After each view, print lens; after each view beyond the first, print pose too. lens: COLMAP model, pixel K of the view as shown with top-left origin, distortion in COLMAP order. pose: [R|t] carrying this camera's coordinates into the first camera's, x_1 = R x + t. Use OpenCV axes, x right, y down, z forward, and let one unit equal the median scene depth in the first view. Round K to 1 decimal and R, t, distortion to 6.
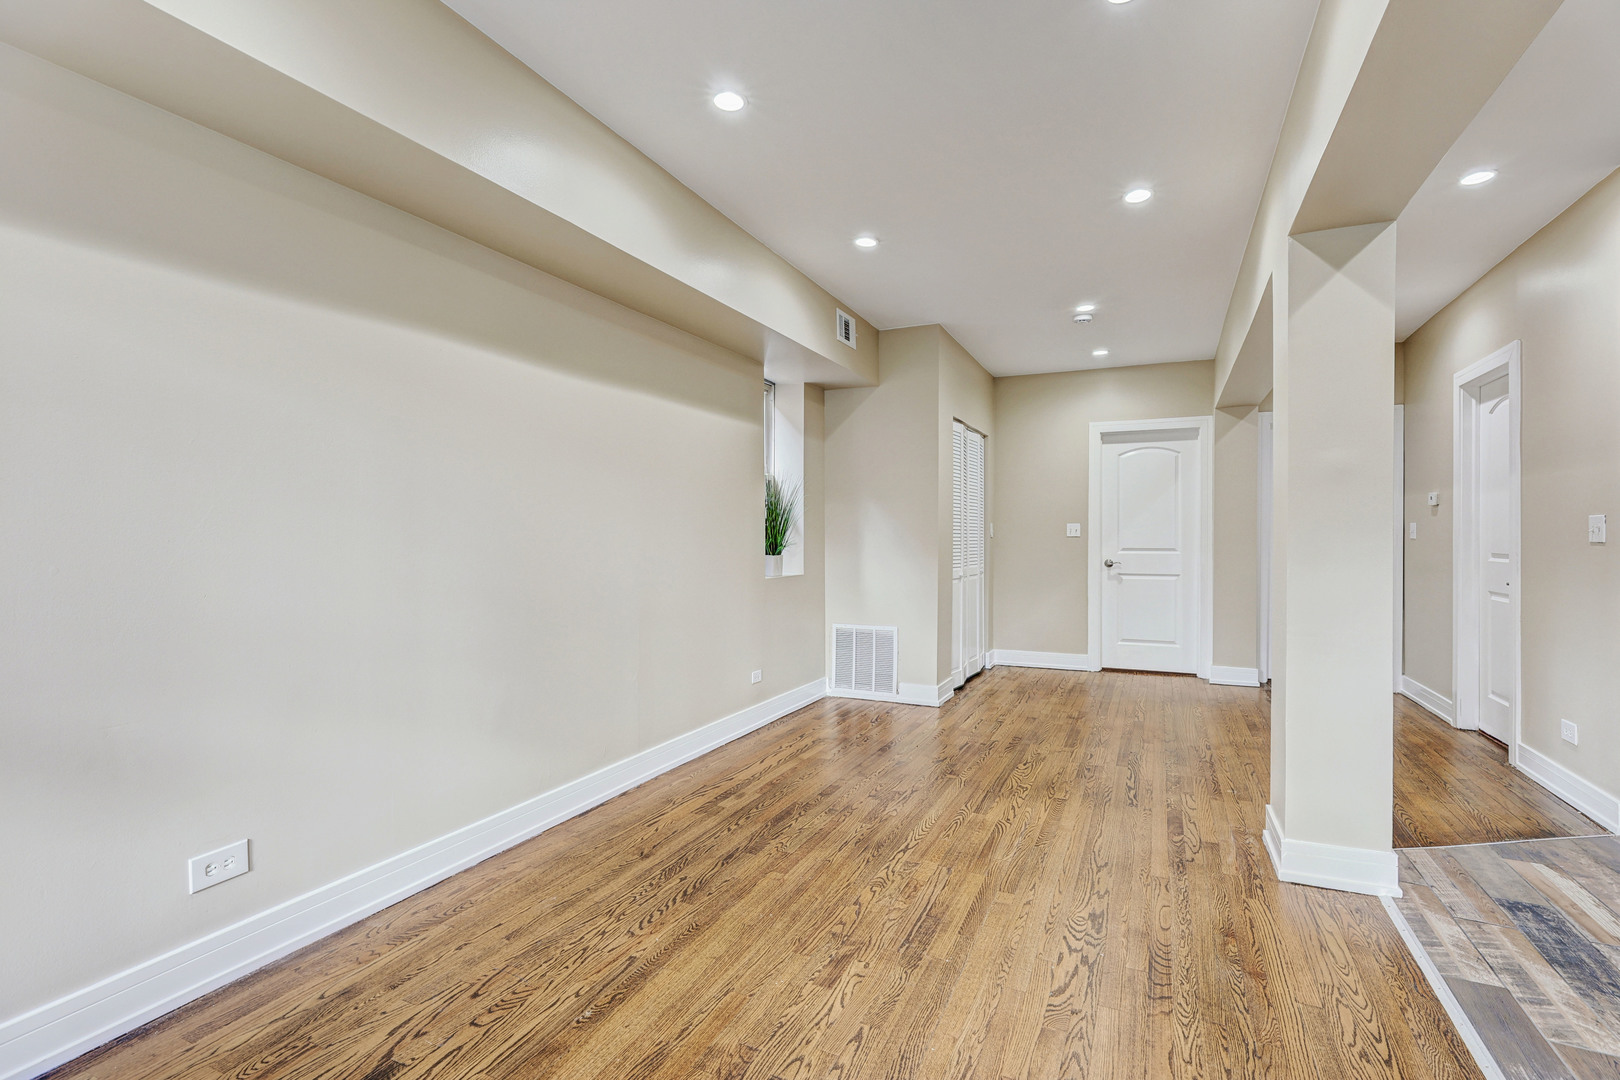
lens RADIAL K [[740.4, 0, 821.7], [0, 740.4, 544.2], [0, 0, 1]] dist [-0.001130, -0.000160]
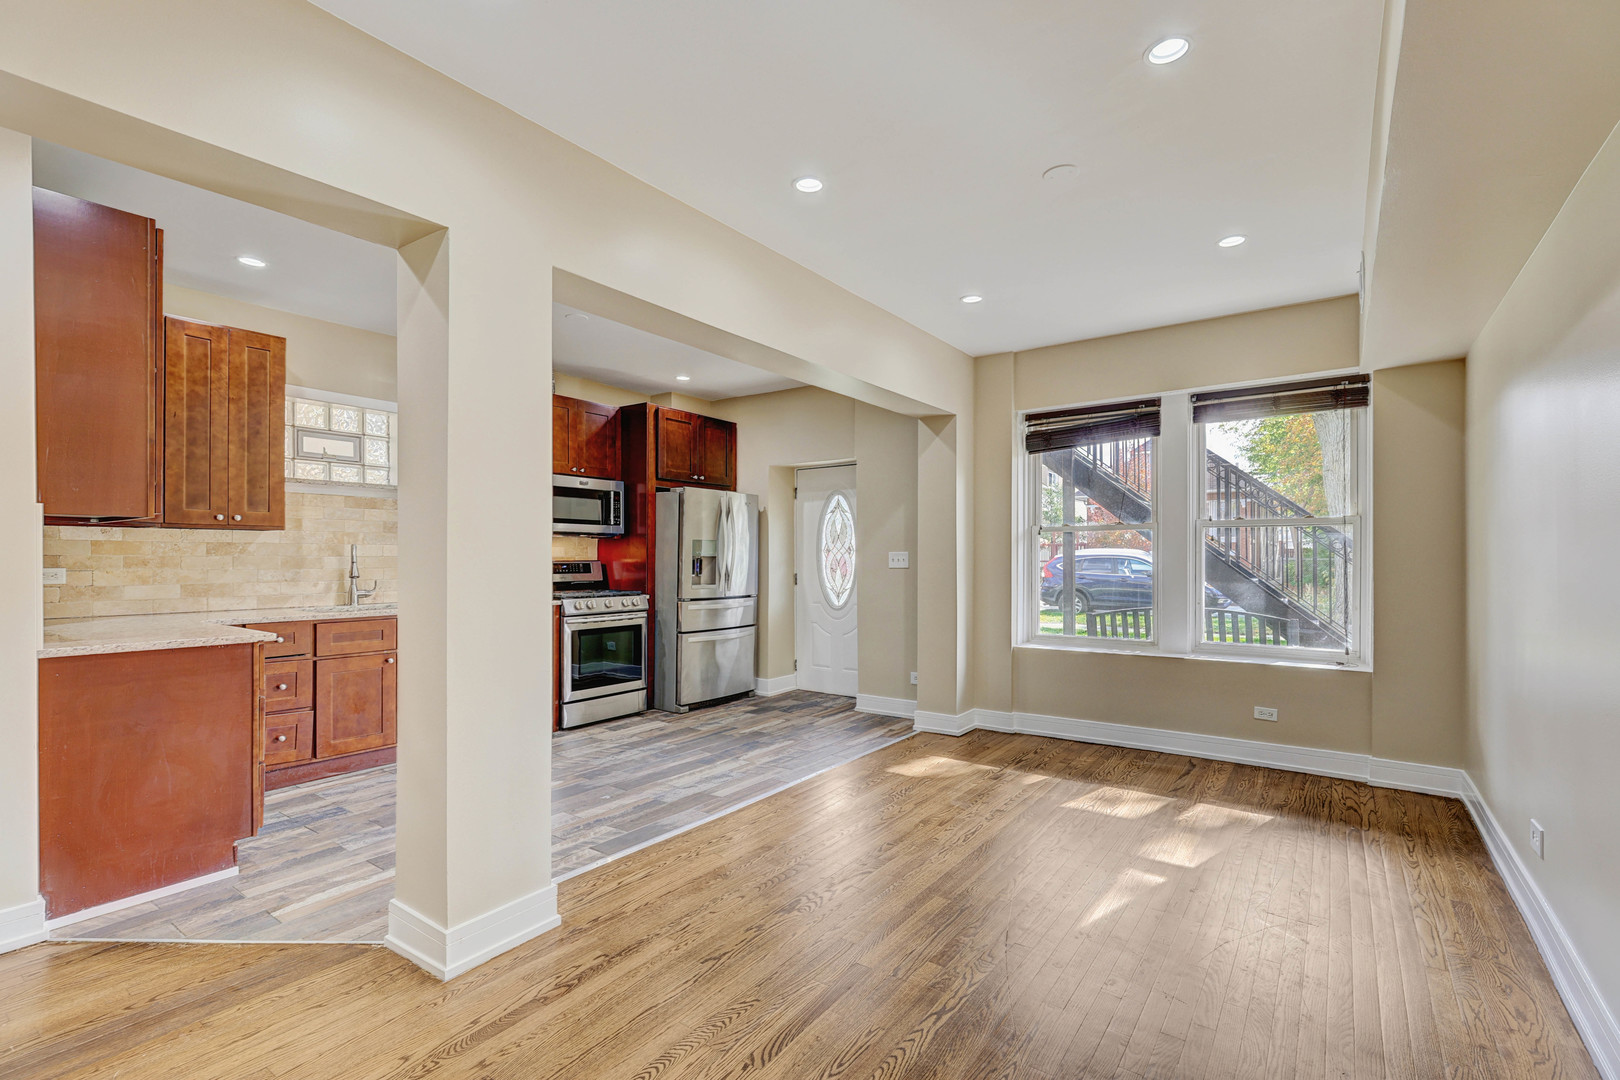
lens RADIAL K [[730.0, 0, 808.8], [0, 730.0, 544.0], [0, 0, 1]] dist [-0.002500, -0.000289]
pose [[-0.981374, 0.004184, 0.192060, 0.088464], [0.003821, 0.999990, -0.002261, -0.034651], [-0.192068, -0.001485, -0.981380, 1.493520]]
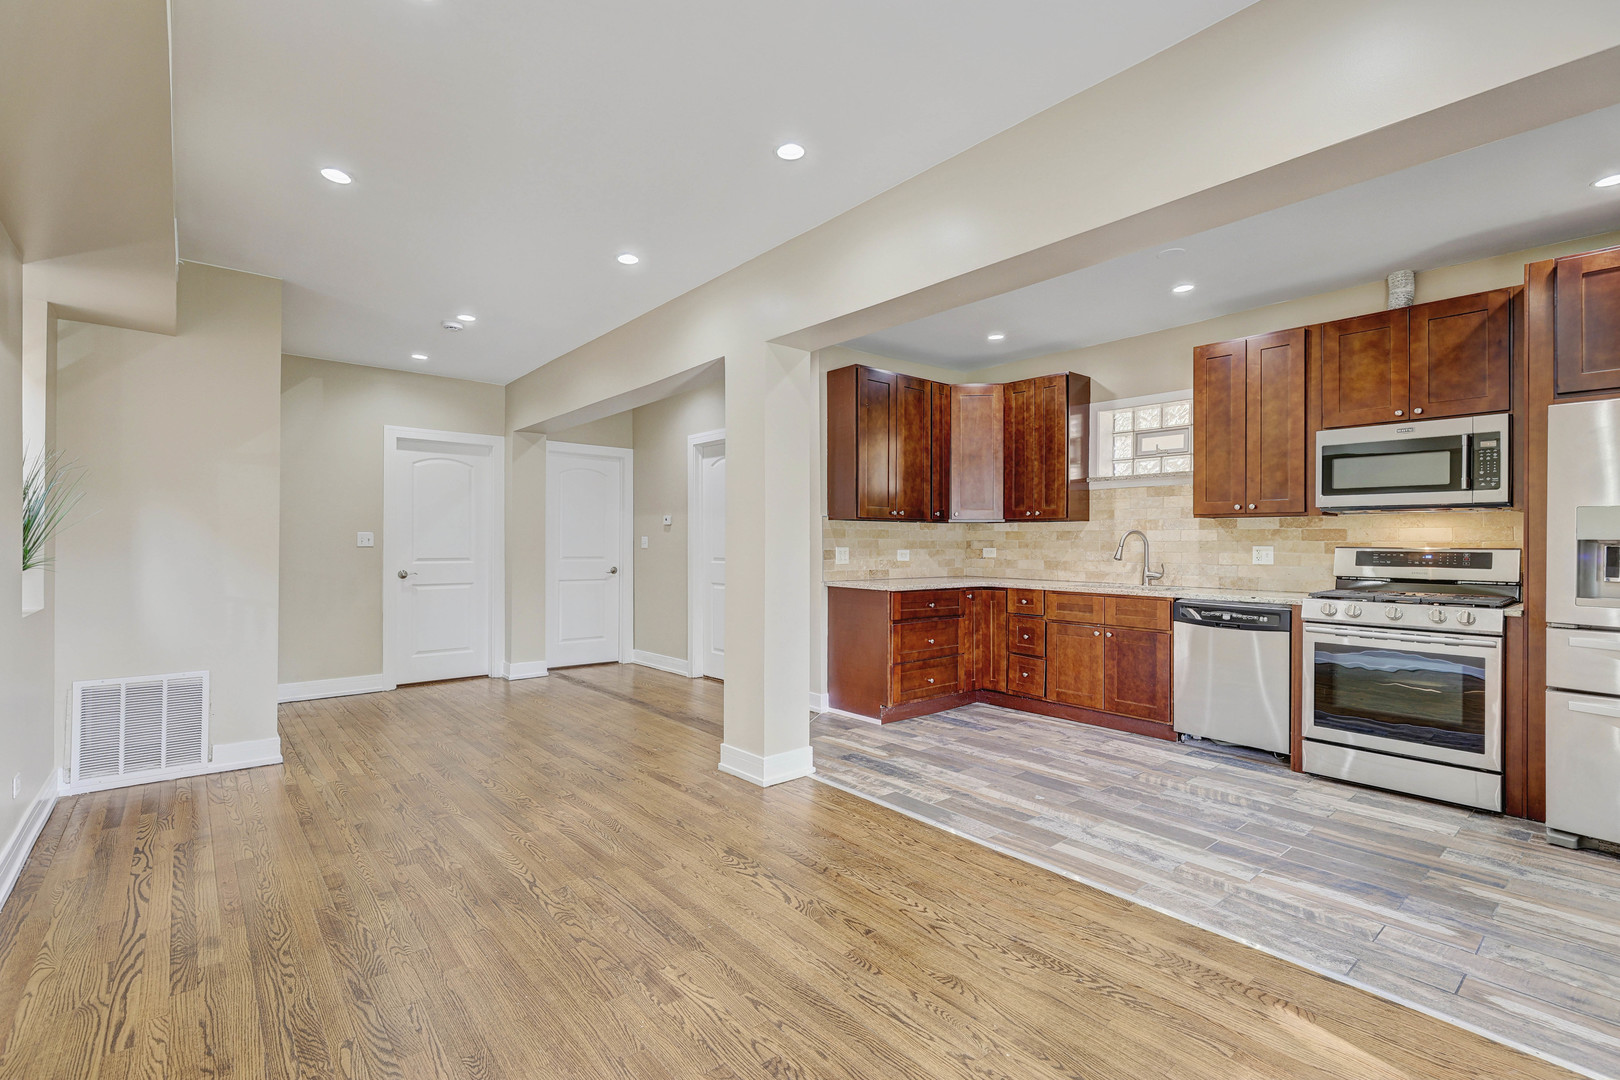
lens RADIAL K [[730.0, 0, 808.8], [0, 730.0, 544.0], [0, 0, 1]] dist [-0.002500, -0.000289]
pose [[0.420776, 0.001995, 0.907162, -0.500742], [0.007991, 0.999951, -0.005905, -0.007195], [-0.907129, 0.009734, 0.420740, 0.254246]]
